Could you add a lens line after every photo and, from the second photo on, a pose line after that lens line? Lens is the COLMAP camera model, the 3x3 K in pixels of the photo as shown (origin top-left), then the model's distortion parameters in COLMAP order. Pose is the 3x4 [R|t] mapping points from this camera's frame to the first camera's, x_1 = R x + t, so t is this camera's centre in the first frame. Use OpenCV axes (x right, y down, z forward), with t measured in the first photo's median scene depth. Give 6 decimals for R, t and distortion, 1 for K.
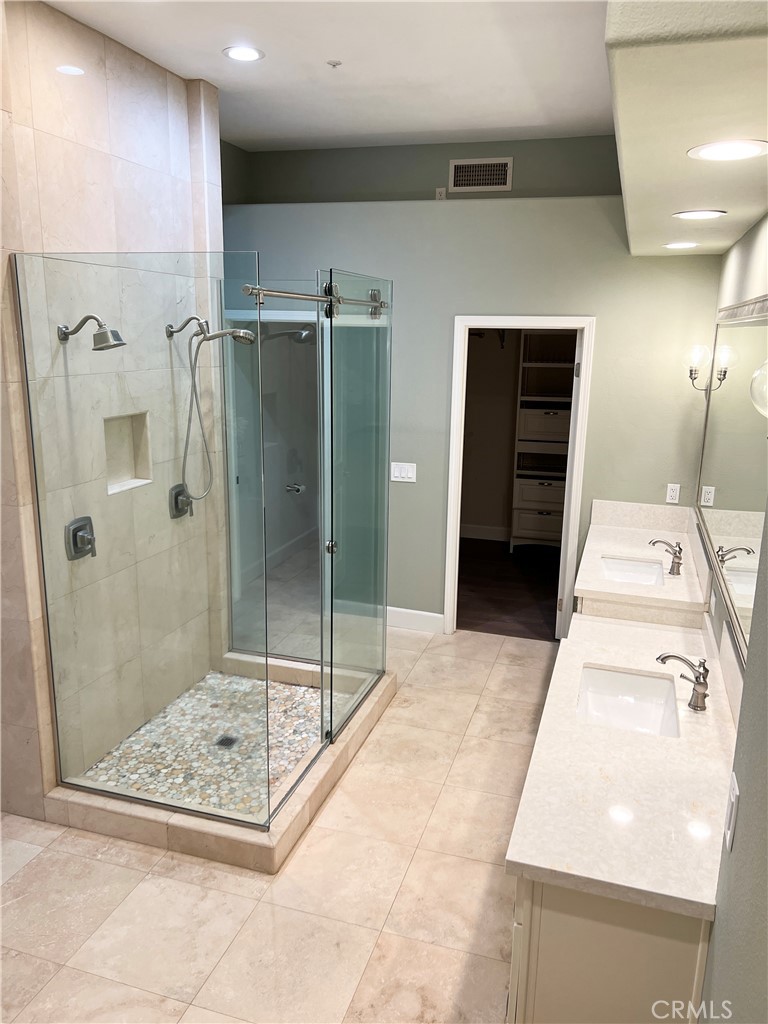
lens RADIAL K [[770.6, 0, 394.8], [0, 770.6, 508.6], [0, 0, 1]] dist [0.049828, -0.051829]
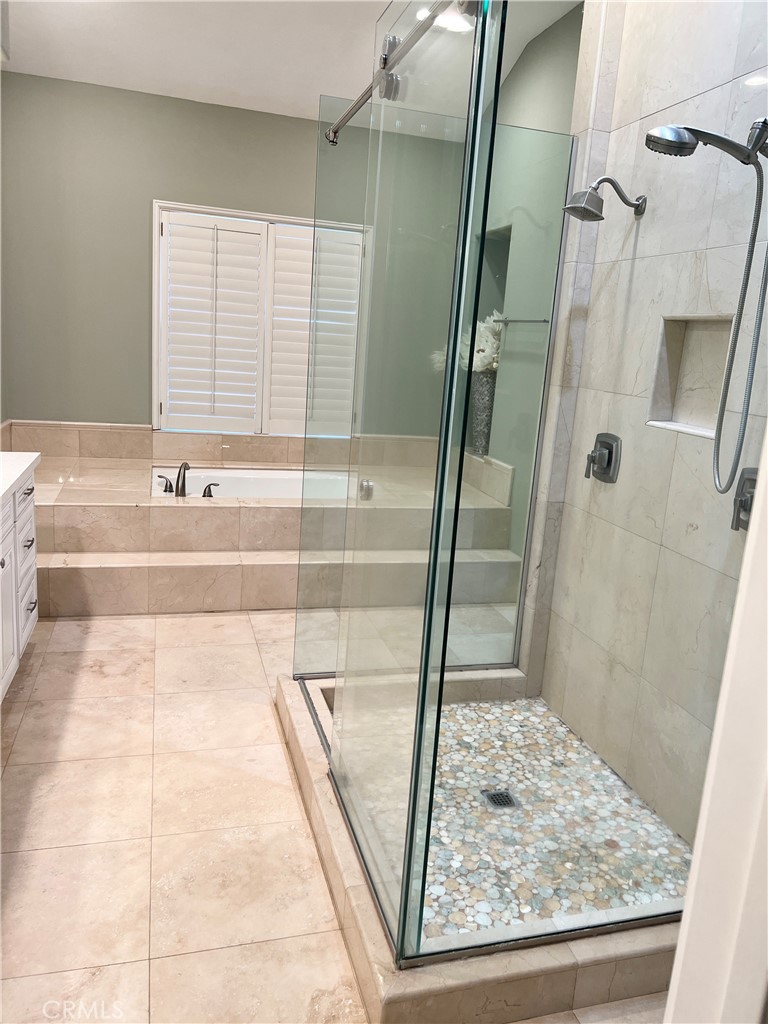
lens RADIAL K [[770.6, 0, 394.8], [0, 770.6, 508.6], [0, 0, 1]] dist [0.049828, -0.051829]
pose [[-0.831159, 0.039193, -0.554652, 0.235363], [-0.211471, 0.900274, 0.380509, -0.170979], [0.514252, 0.433556, -0.739983, 1.423684]]
